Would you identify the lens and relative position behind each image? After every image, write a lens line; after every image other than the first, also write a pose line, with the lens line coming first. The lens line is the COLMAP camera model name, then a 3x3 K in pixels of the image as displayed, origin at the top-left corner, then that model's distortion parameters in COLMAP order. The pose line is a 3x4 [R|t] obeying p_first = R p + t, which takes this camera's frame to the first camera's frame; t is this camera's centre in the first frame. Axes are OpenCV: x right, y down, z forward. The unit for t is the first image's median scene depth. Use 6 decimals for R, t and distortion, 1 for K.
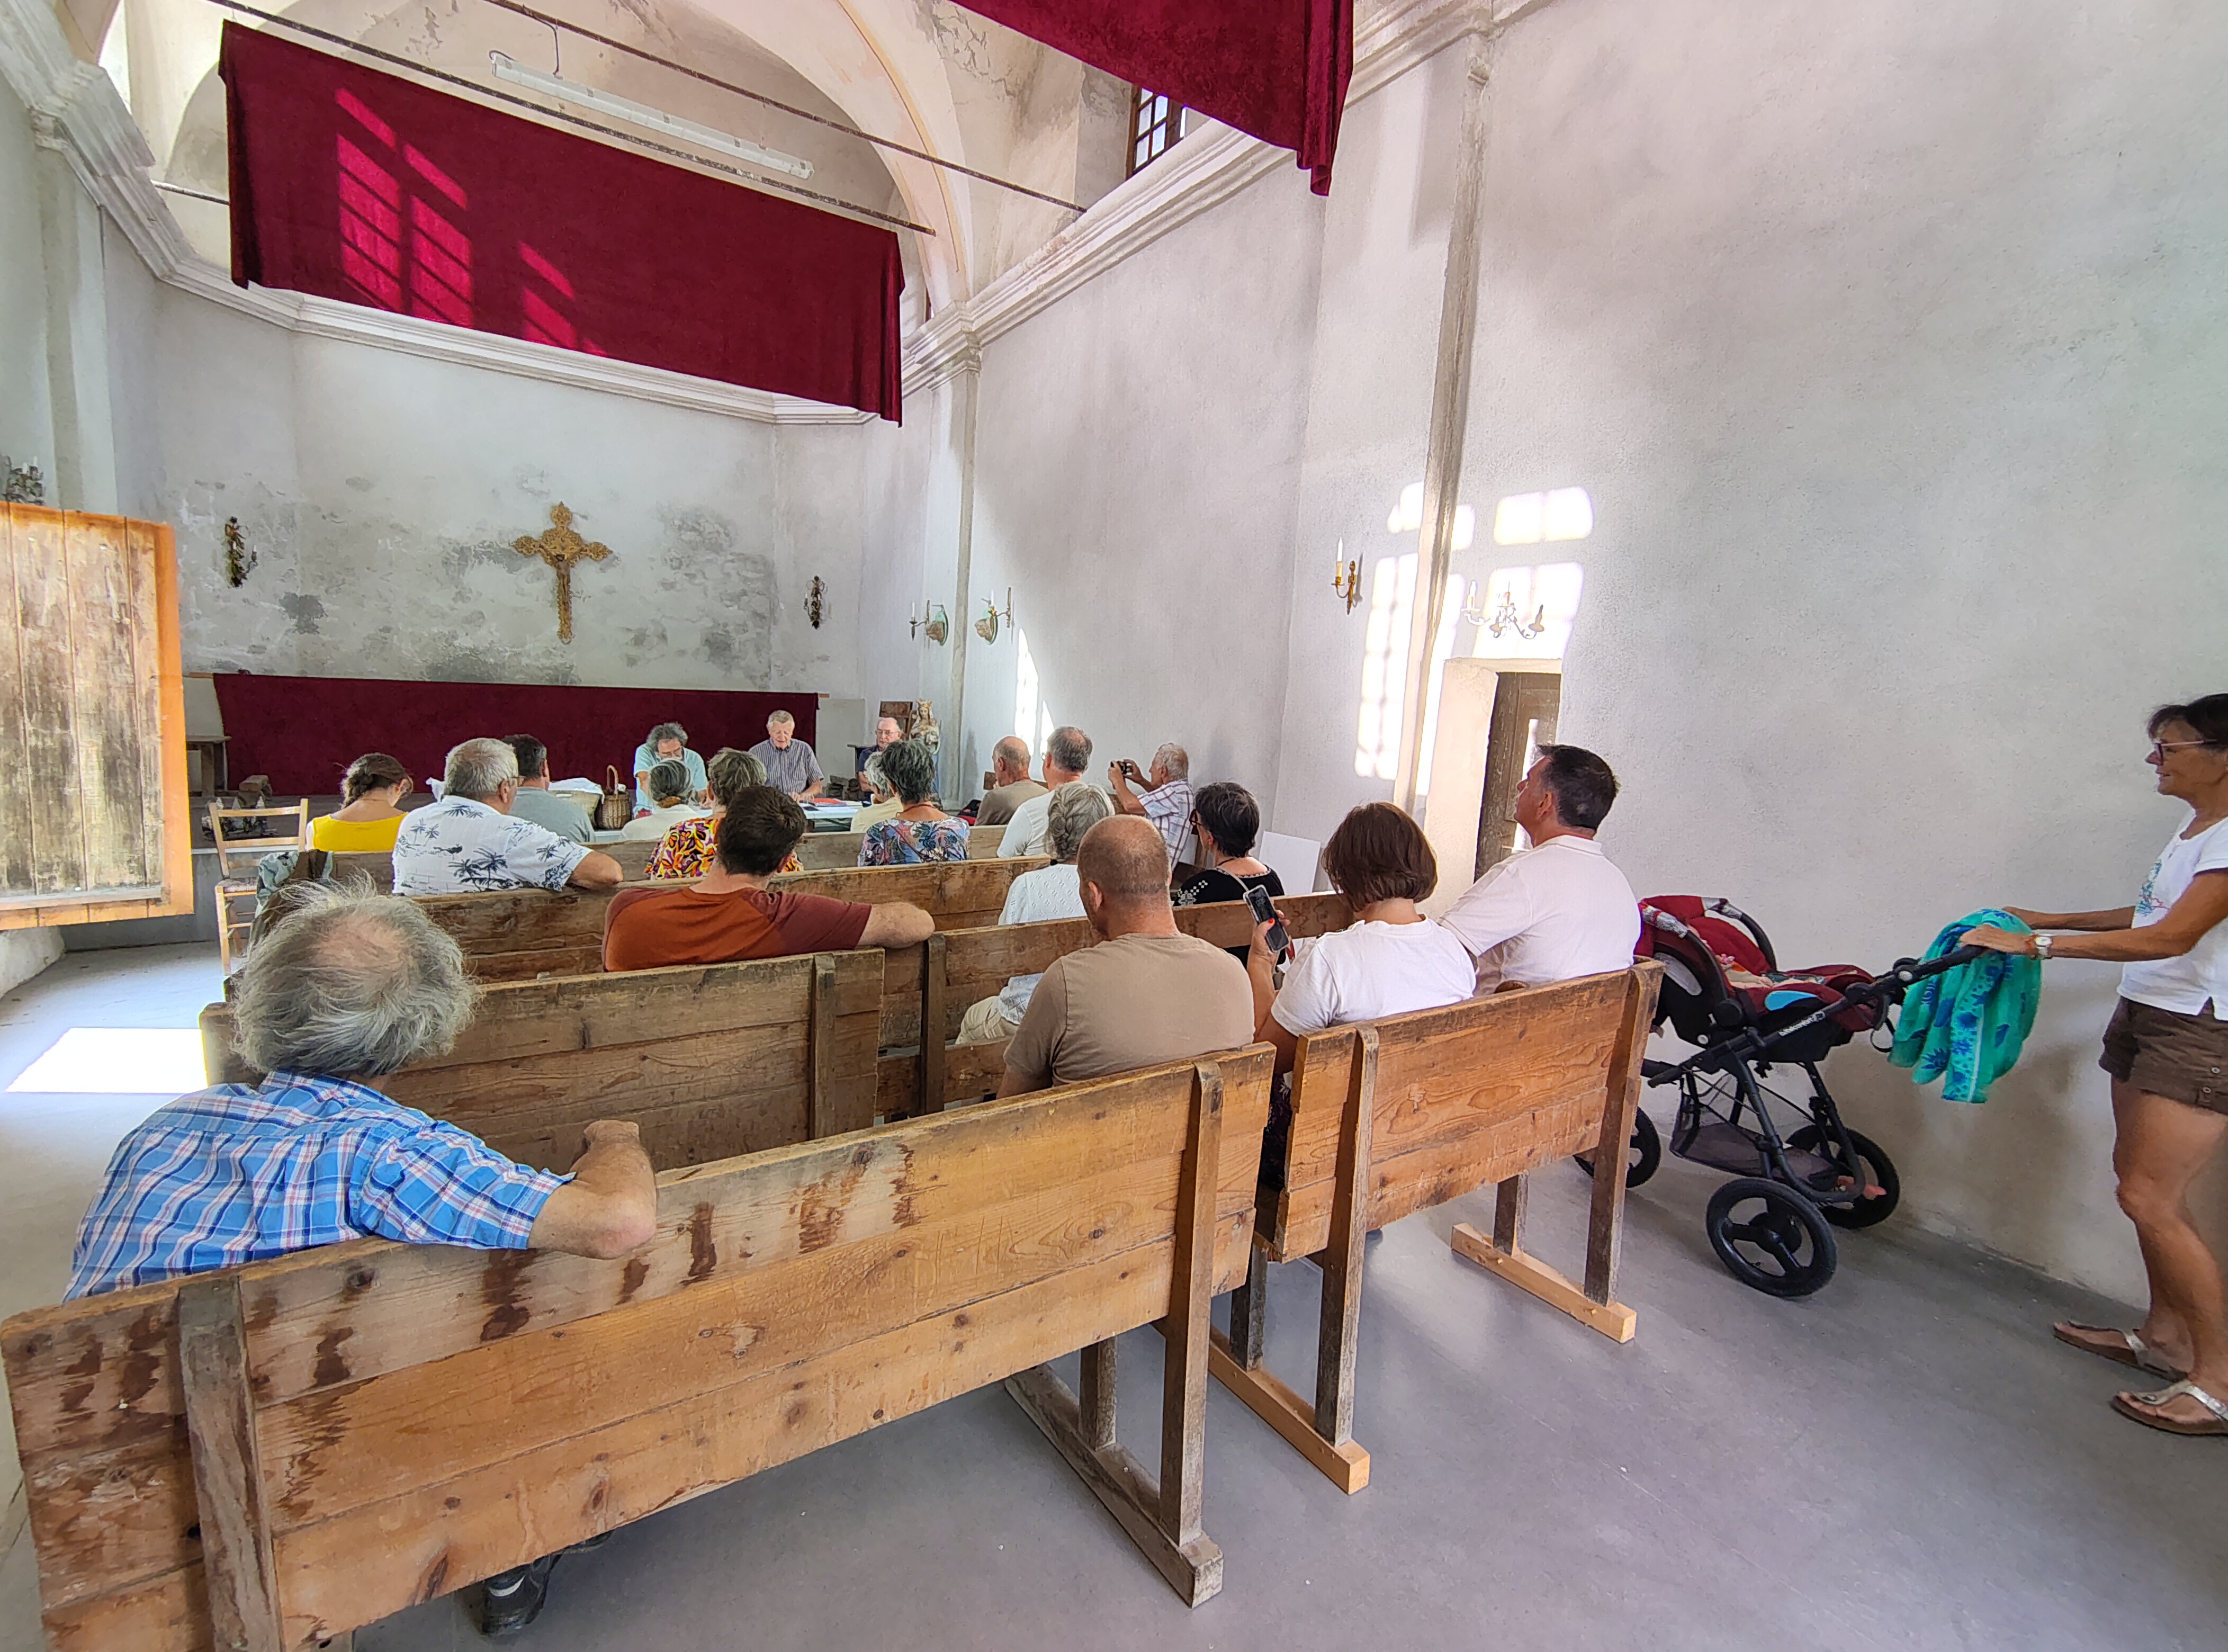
lens RADIAL K [[994.0, 0, 1118.8], [0, 994.0, 804.9], [0, 0, 1]] dist [0.016514, -0.000187]
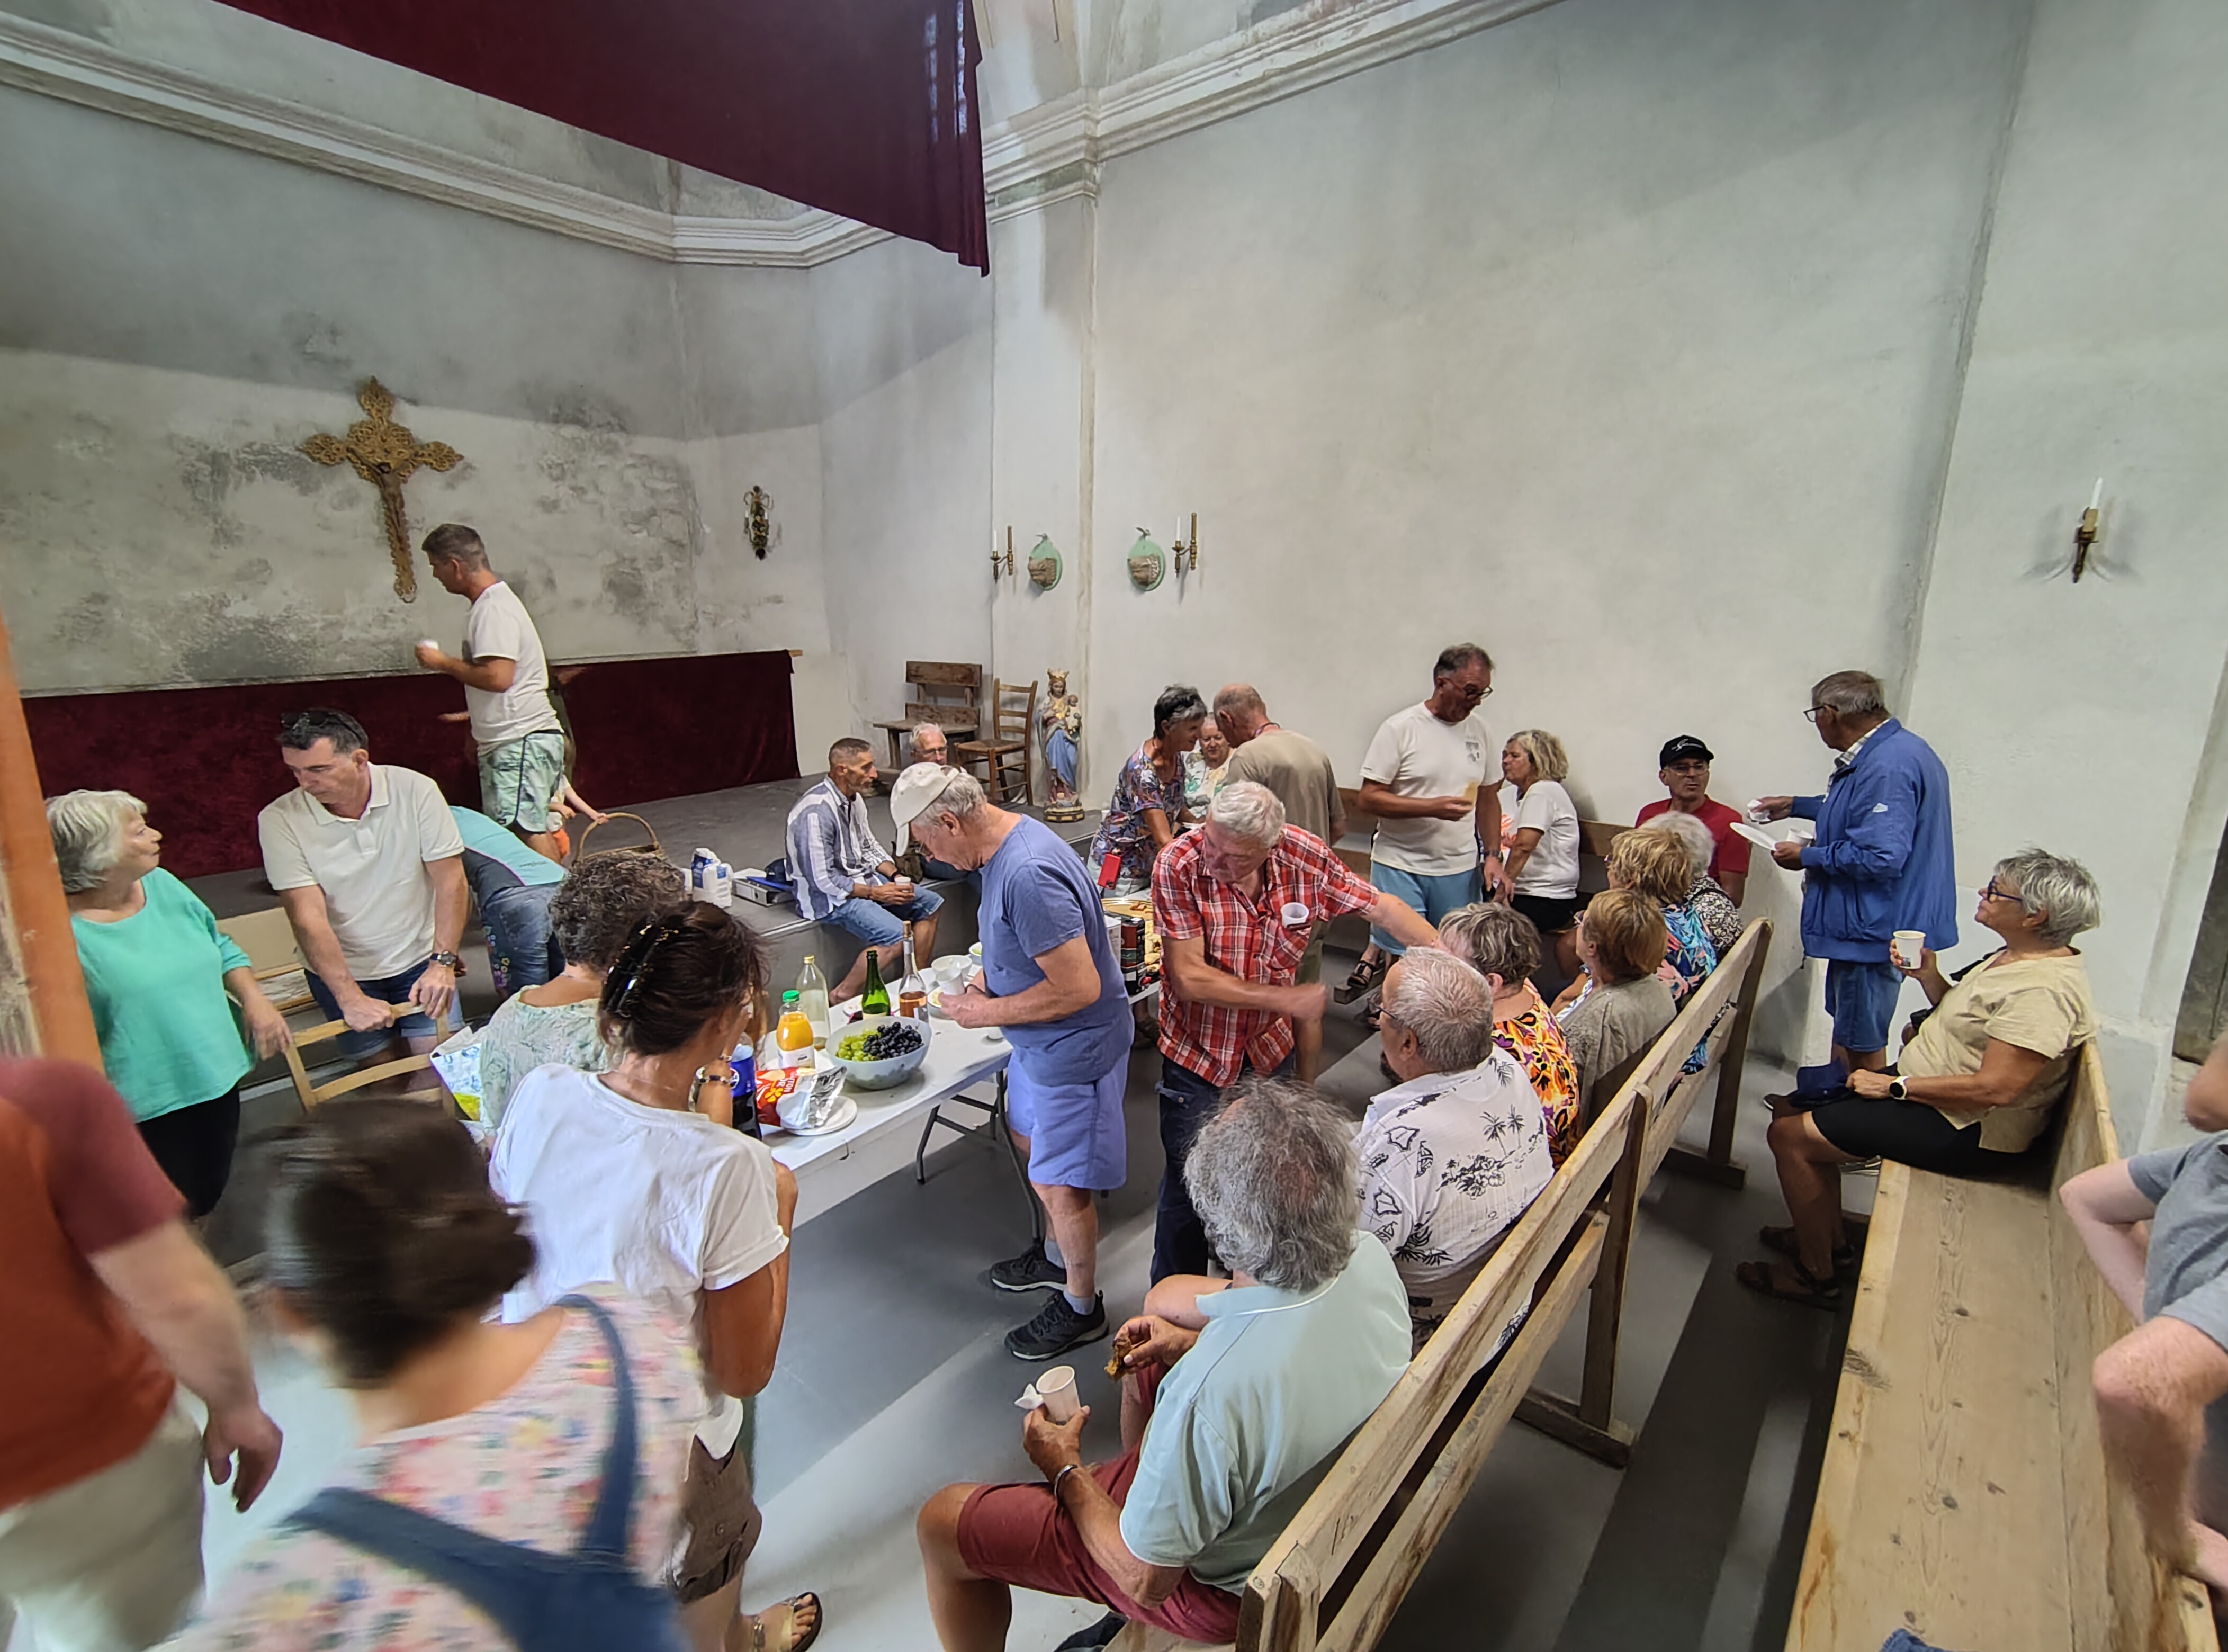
lens RADIAL K [[994.0, 0, 1118.8], [0, 994.0, 804.9], [0, 0, 1]] dist [0.016514, -0.000187]
pose [[0.955464, -0.104685, 0.275917, -0.302689], [0.071909, 0.989374, 0.126364, -0.079034], [-0.286214, -0.100896, 0.952839, 0.224425]]
